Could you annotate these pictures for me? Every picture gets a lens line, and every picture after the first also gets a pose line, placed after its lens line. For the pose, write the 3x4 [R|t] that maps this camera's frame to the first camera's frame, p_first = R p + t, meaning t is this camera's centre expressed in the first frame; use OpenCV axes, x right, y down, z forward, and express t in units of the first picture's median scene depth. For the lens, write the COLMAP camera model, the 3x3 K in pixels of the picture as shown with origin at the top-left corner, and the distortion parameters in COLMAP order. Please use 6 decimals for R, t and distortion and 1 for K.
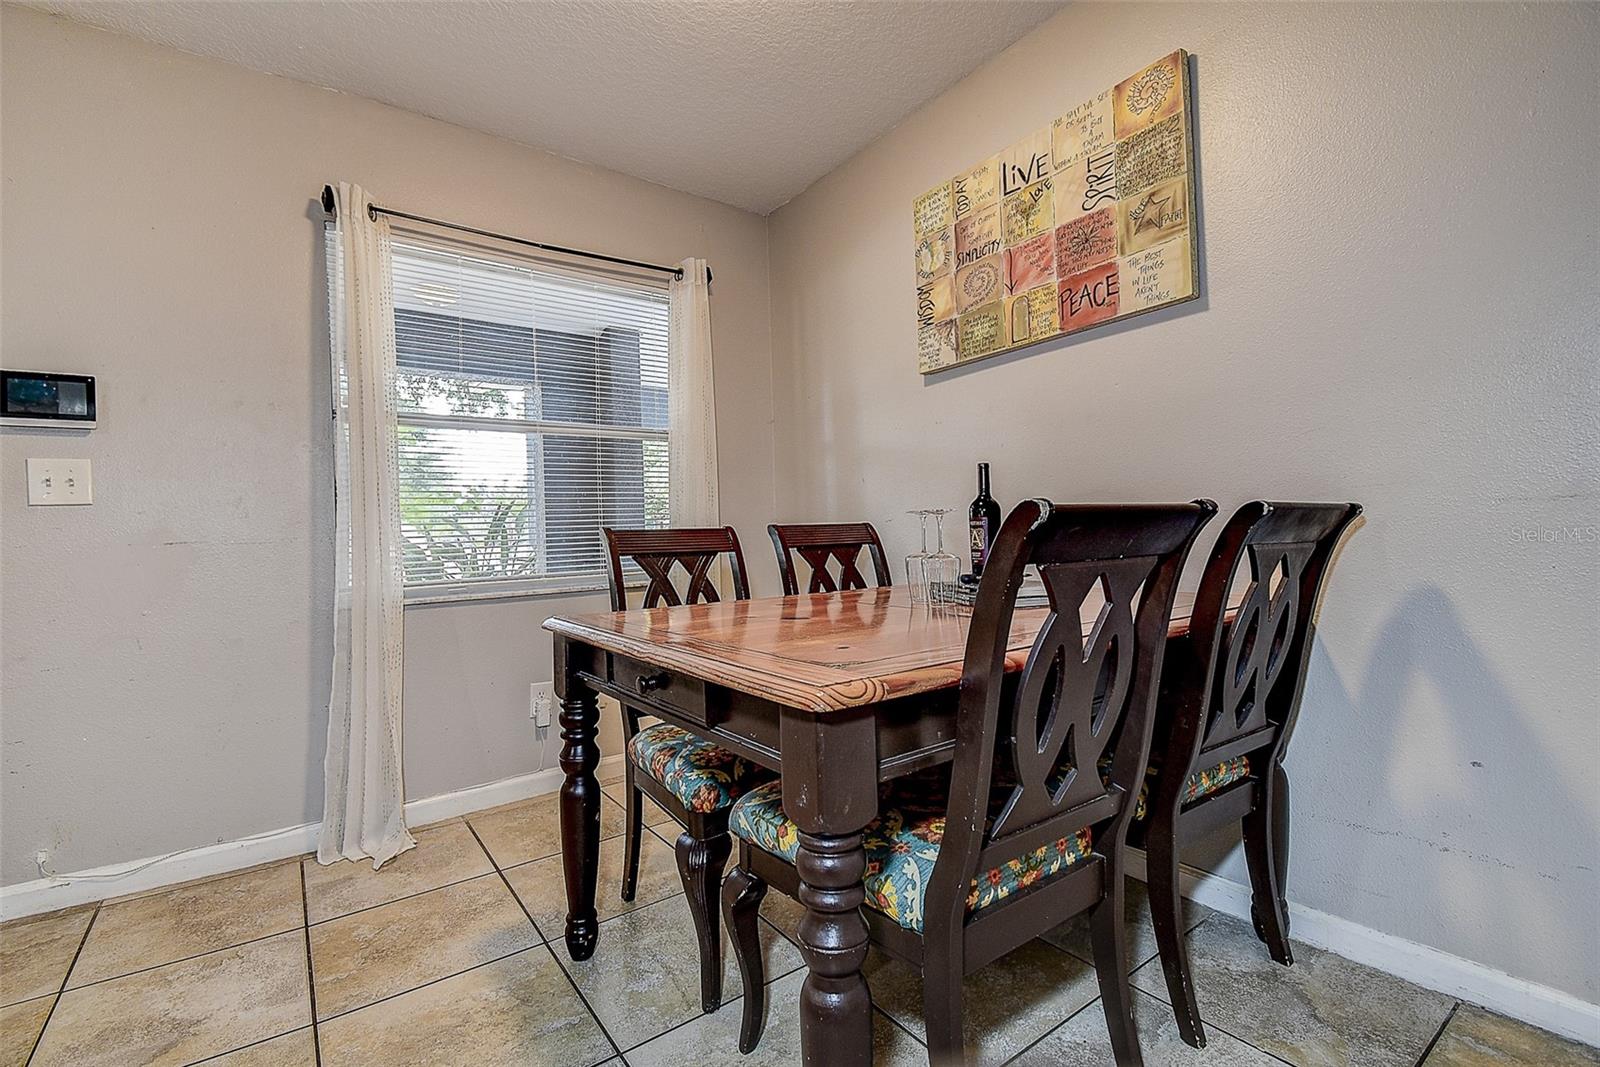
lens RADIAL K [[708.2, 0, 792.7], [0, 708.2, 527.2], [0, 0, 1]] dist [0.026230, -0.023541]
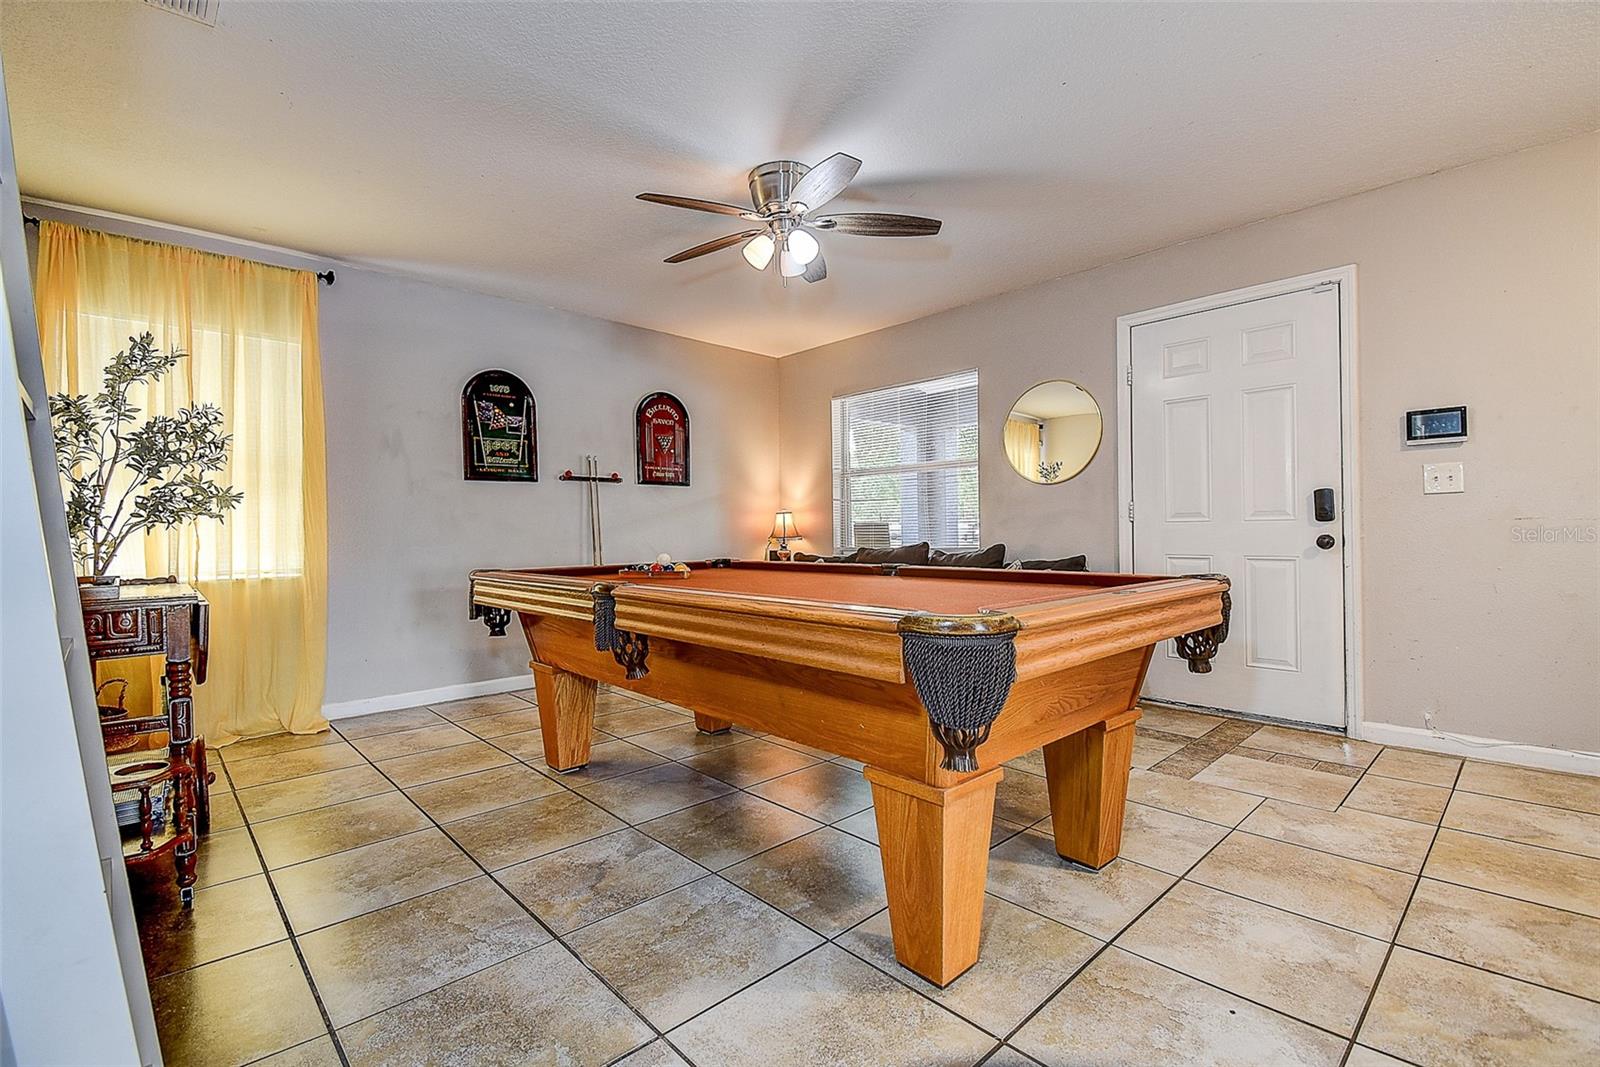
lens RADIAL K [[704.0, 0, 803.8], [0, 704.0, 529.7], [0, 0, 1]] dist [0.042756, -0.029052]
pose [[0.131550, 0.024460, -0.991008, 0.301096], [0.014173, 0.999547, 0.026552, -0.011663], [0.991208, -0.017539, 0.131144, -0.539807]]
